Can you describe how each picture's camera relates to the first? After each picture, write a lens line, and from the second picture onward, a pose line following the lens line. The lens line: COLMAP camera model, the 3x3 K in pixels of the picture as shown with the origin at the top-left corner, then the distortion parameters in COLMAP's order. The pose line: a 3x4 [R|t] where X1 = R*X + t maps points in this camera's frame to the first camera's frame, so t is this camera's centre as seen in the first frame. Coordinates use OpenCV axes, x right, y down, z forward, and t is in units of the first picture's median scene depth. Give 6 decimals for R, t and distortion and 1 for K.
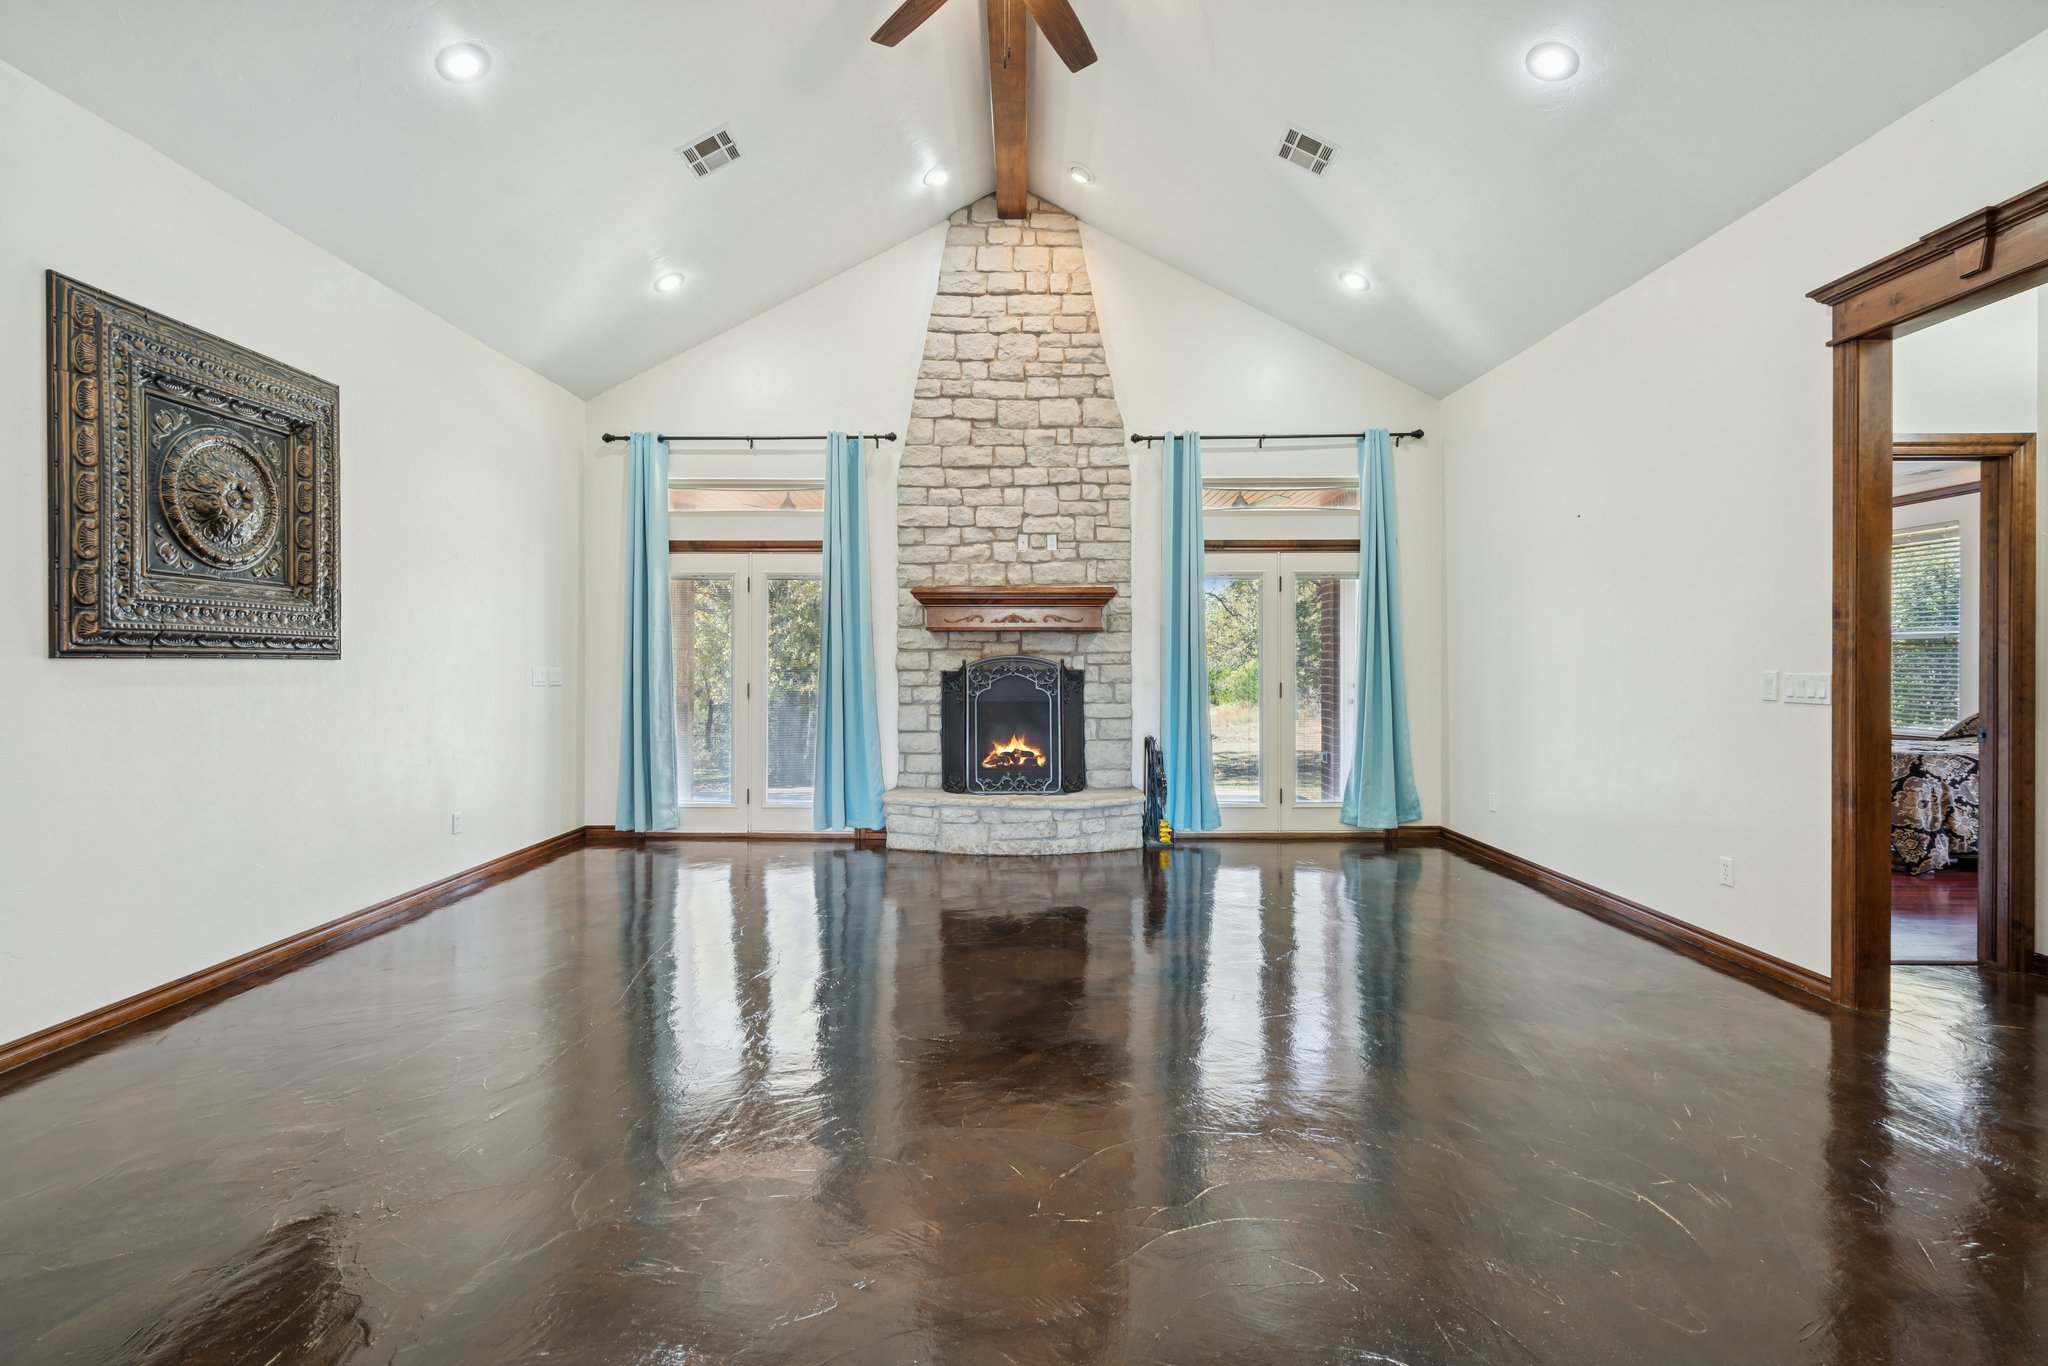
lens RADIAL K [[935.7, 0, 1018.8], [0, 935.7, 663.4], [0, 0, 1]] dist [-0.004680, 0.003045]
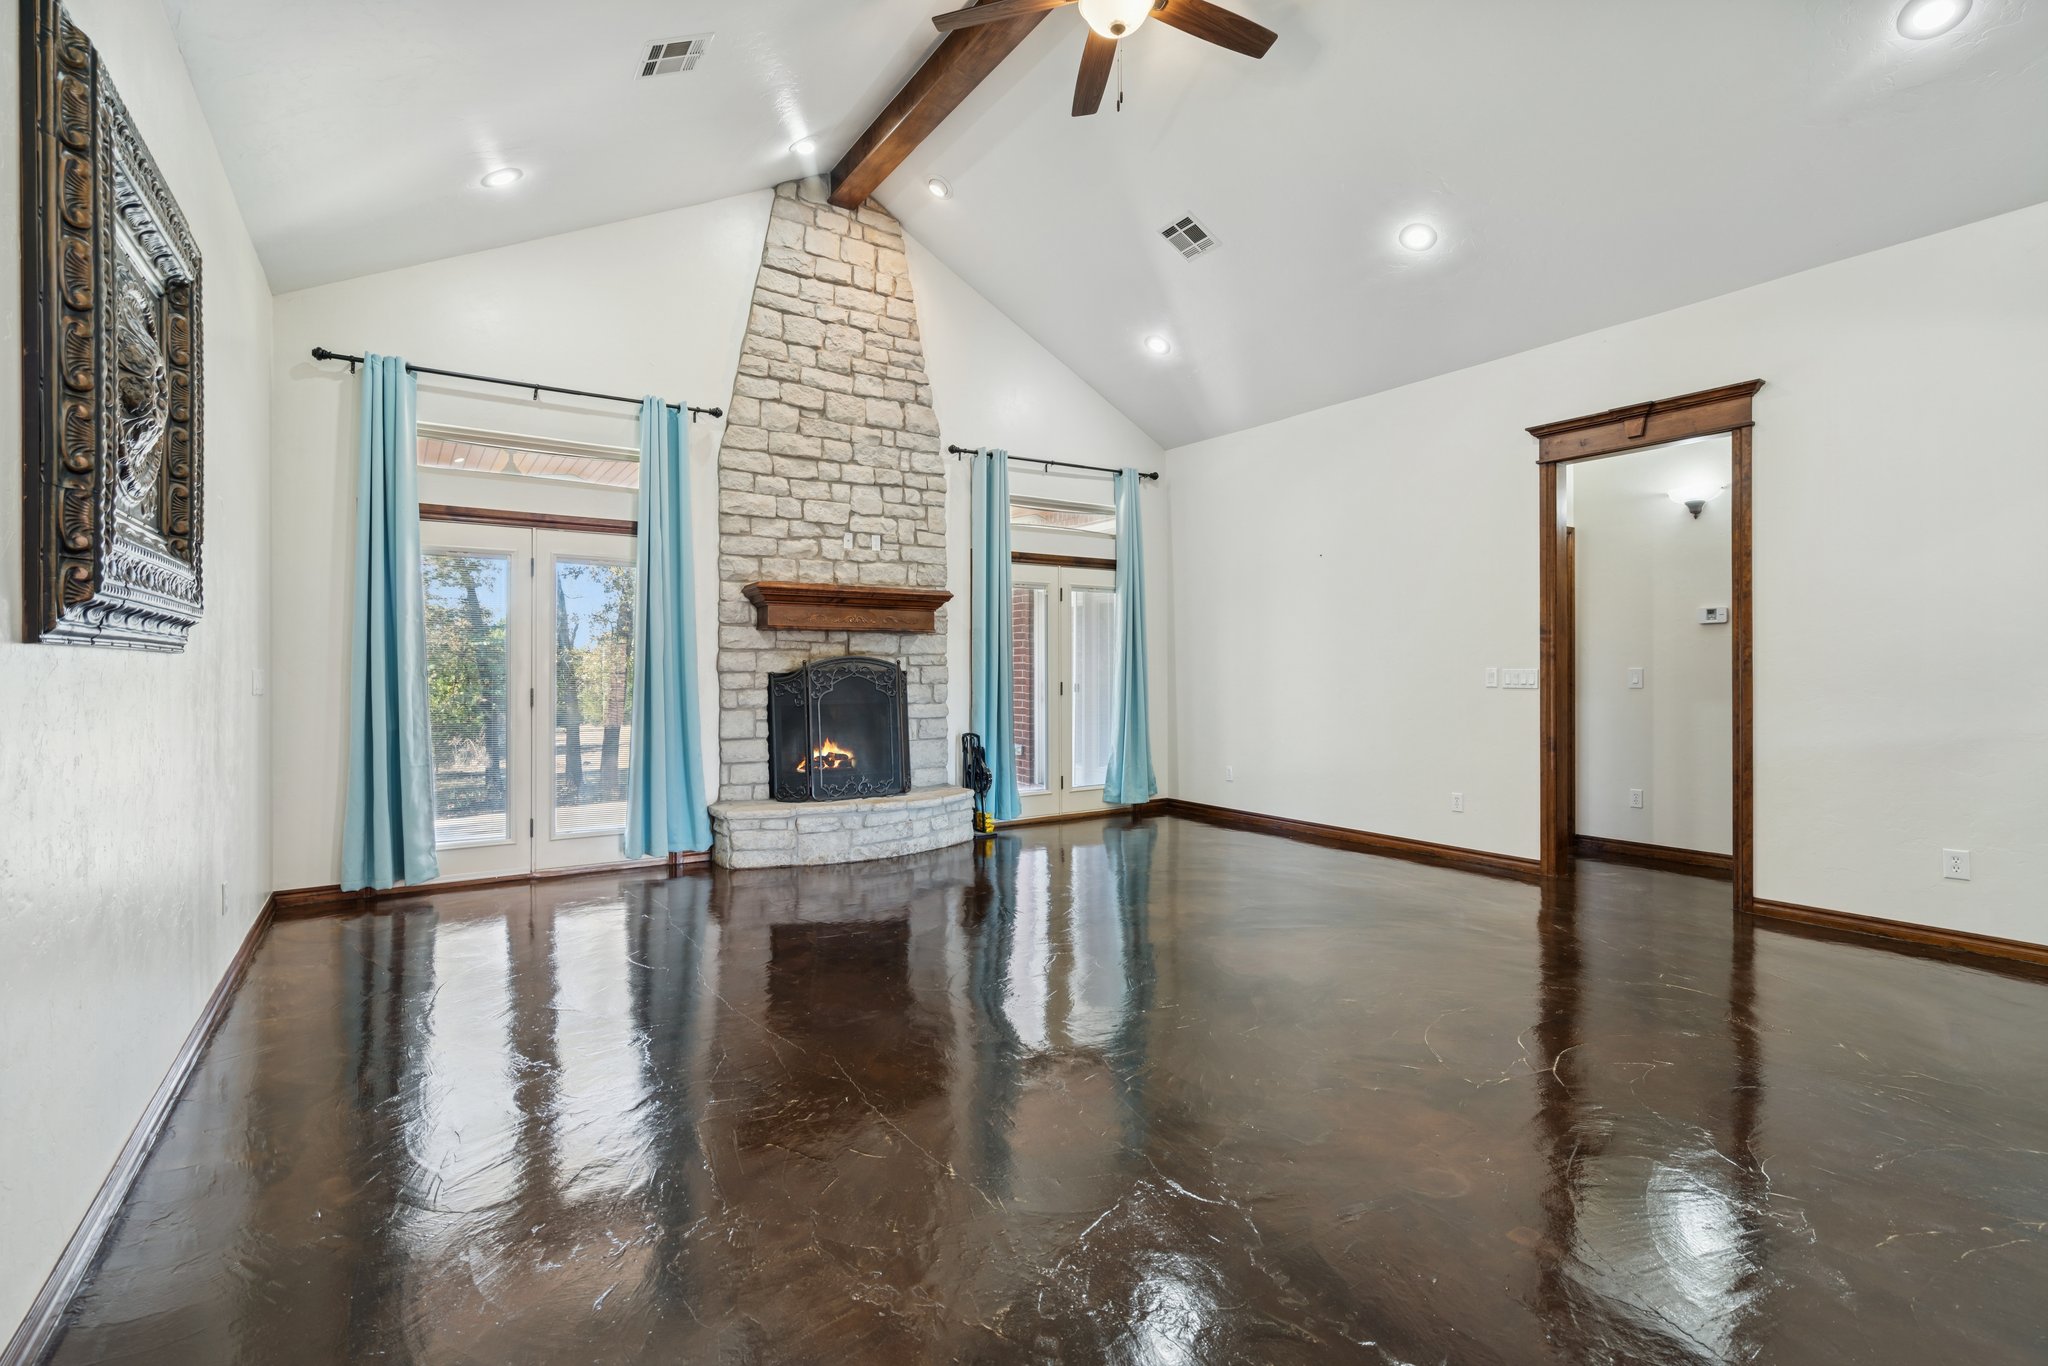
lens RADIAL K [[935.7, 0, 1025.3], [0, 935.7, 667.4], [0, 0, 1]] dist [-0.004680, 0.003045]
pose [[0.828475, 0.000001, 0.560026, -0.391853], [0.001461, 0.999997, -0.002162, 0.005167], [-0.560024, 0.002609, 0.828472, 0.089174]]
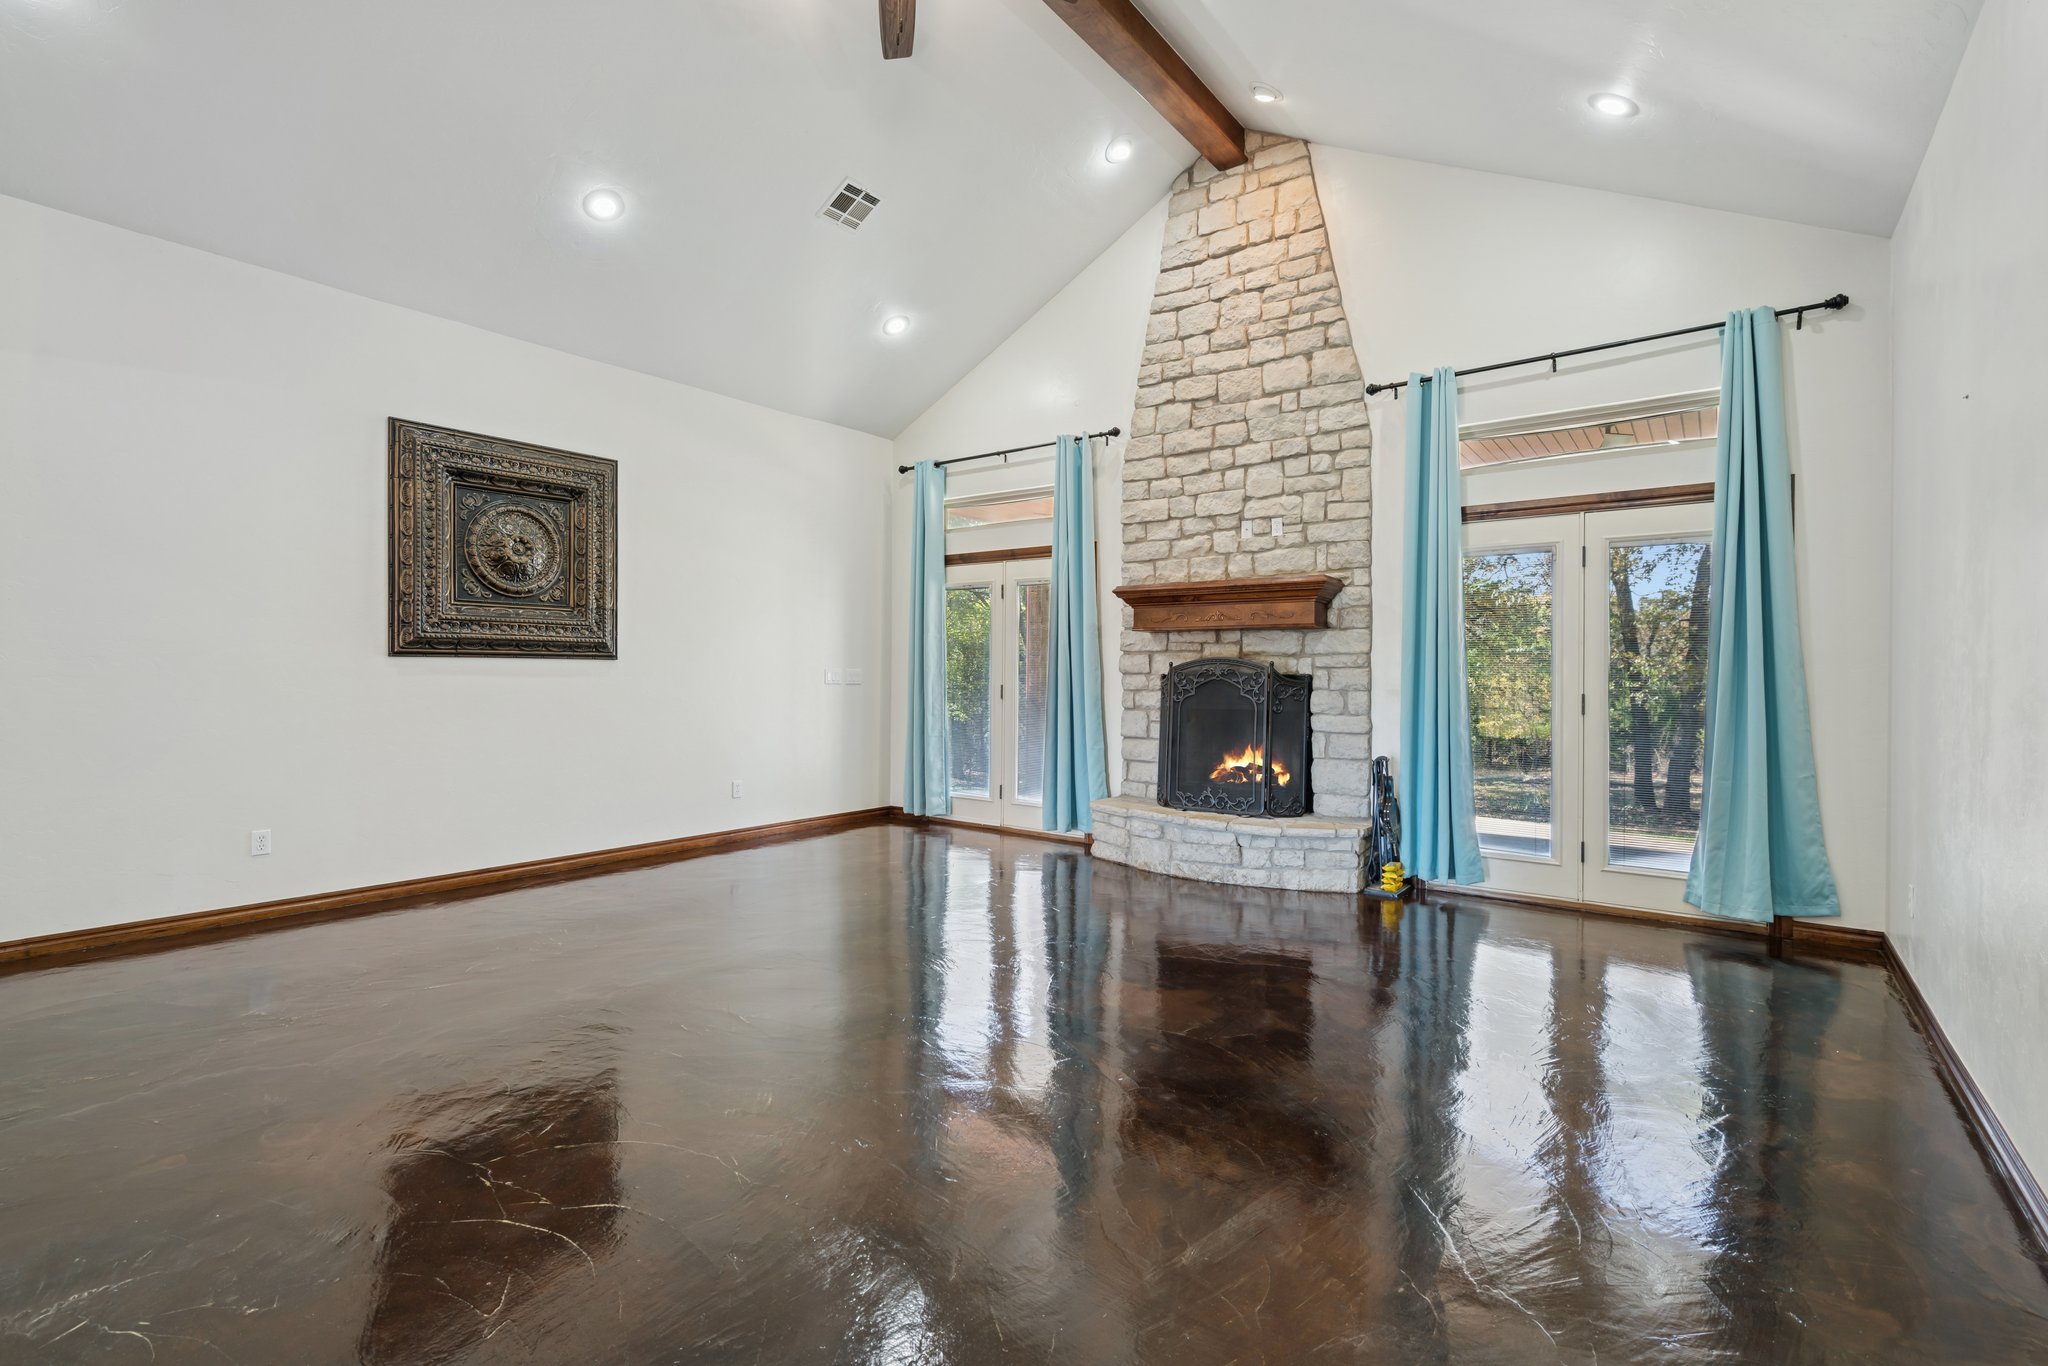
lens RADIAL K [[935.7, 0, 1022.5], [0, 935.7, 673.5], [0, 0, 1]] dist [-0.004680, 0.003045]
pose [[0.797698, 0.006397, -0.603023, 0.371690], [-0.006465, 0.999977, 0.002057, 0.005971], [0.603023, 0.002258, 0.797721, 0.170343]]
